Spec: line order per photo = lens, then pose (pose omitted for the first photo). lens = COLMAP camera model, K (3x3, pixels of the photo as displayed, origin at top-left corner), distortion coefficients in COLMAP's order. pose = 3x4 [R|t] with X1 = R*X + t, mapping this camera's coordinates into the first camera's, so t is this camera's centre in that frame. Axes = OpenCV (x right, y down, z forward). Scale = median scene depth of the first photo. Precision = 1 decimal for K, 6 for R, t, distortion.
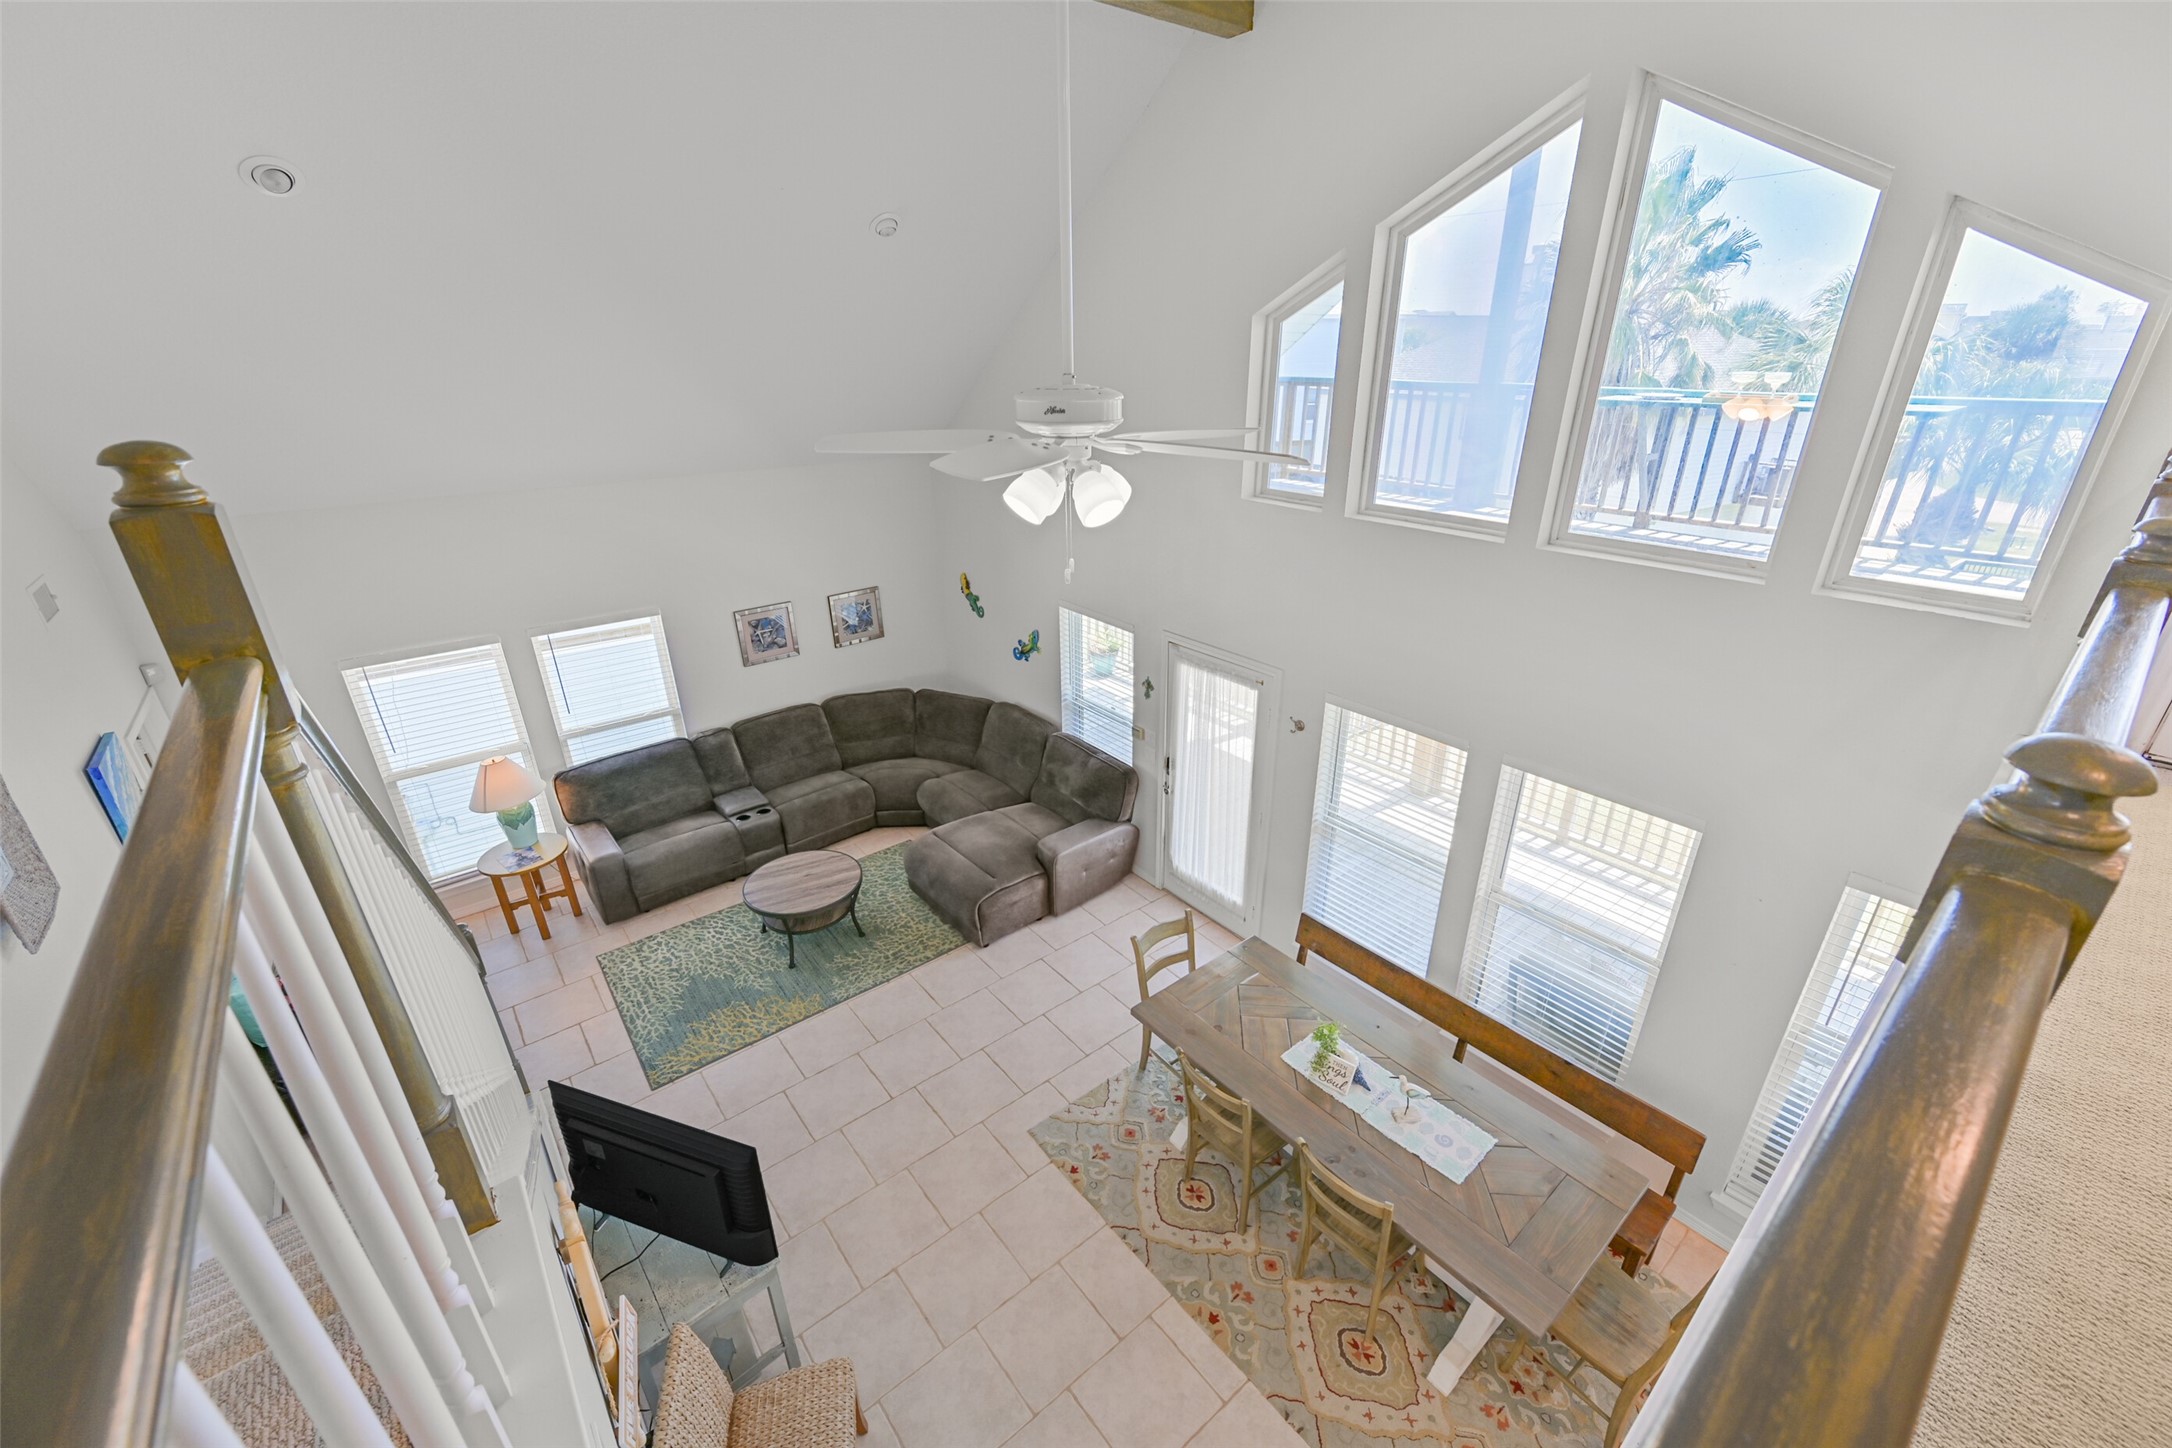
lens RADIAL K [[879.4, 0, 1102.5], [0, 879.4, 736.3], [0, 0, 1]] dist [-0.002678, -0.000516]
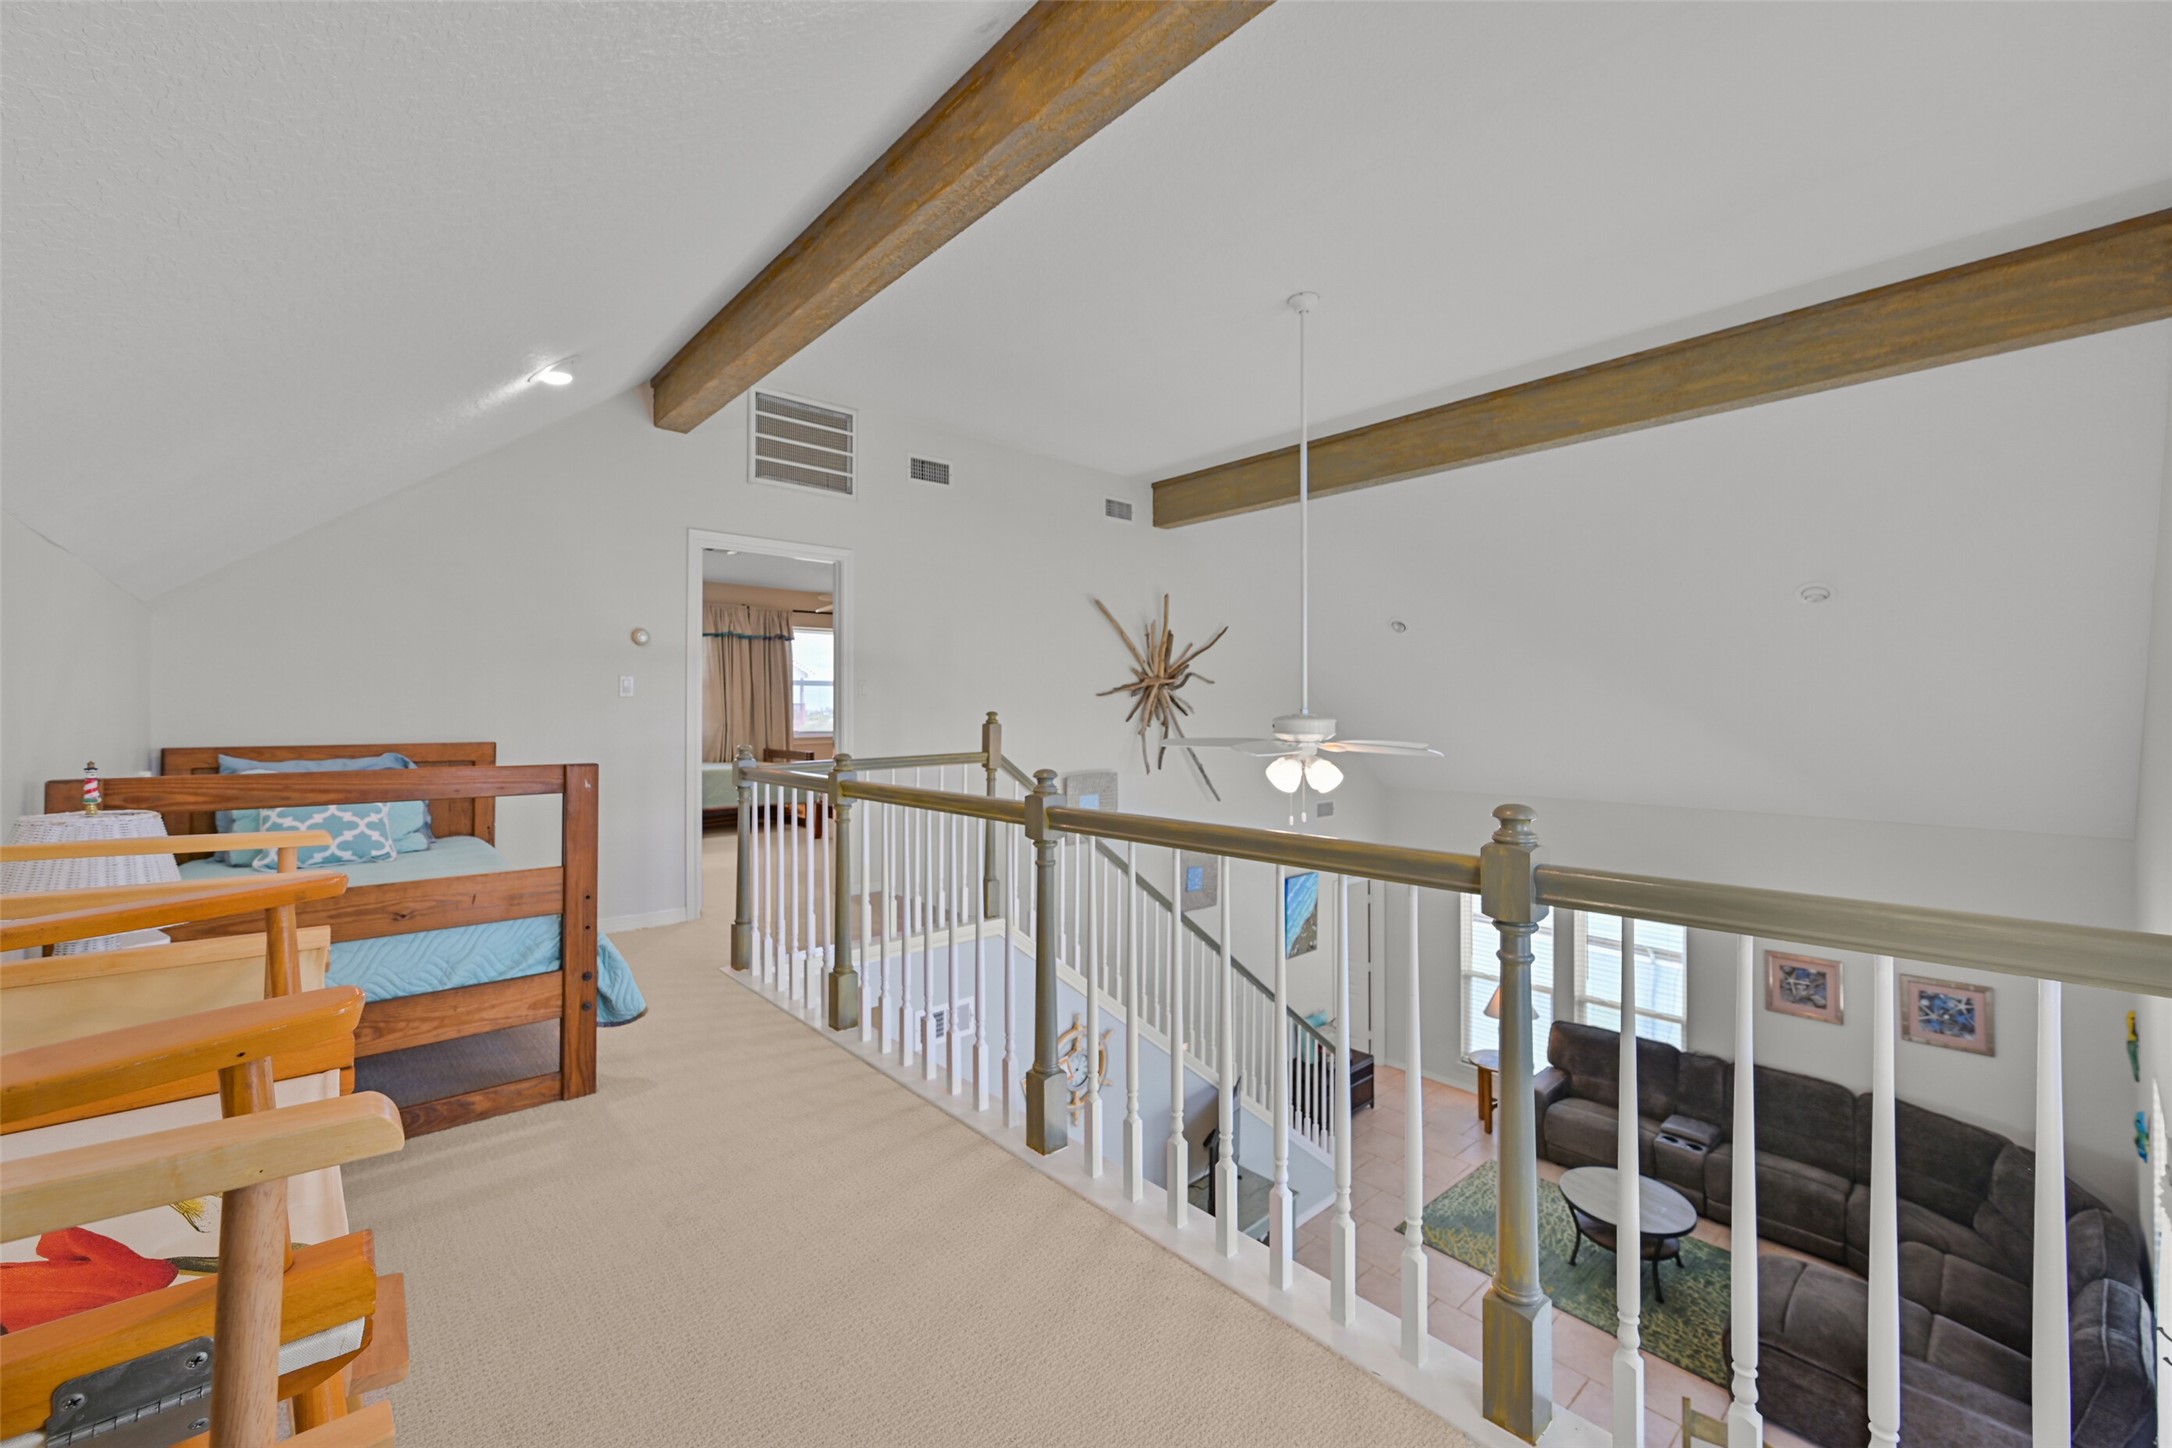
lens RADIAL K [[879.4, 0, 1084.2], [0, 879.4, 715.2], [0, 0, 1]] dist [-0.002678, -0.000516]
pose [[0.026059, 0.006756, -0.999638, 0.538951], [-0.408669, 0.912672, -0.004486, -0.066798], [0.912311, 0.408638, 0.026544, 0.178049]]
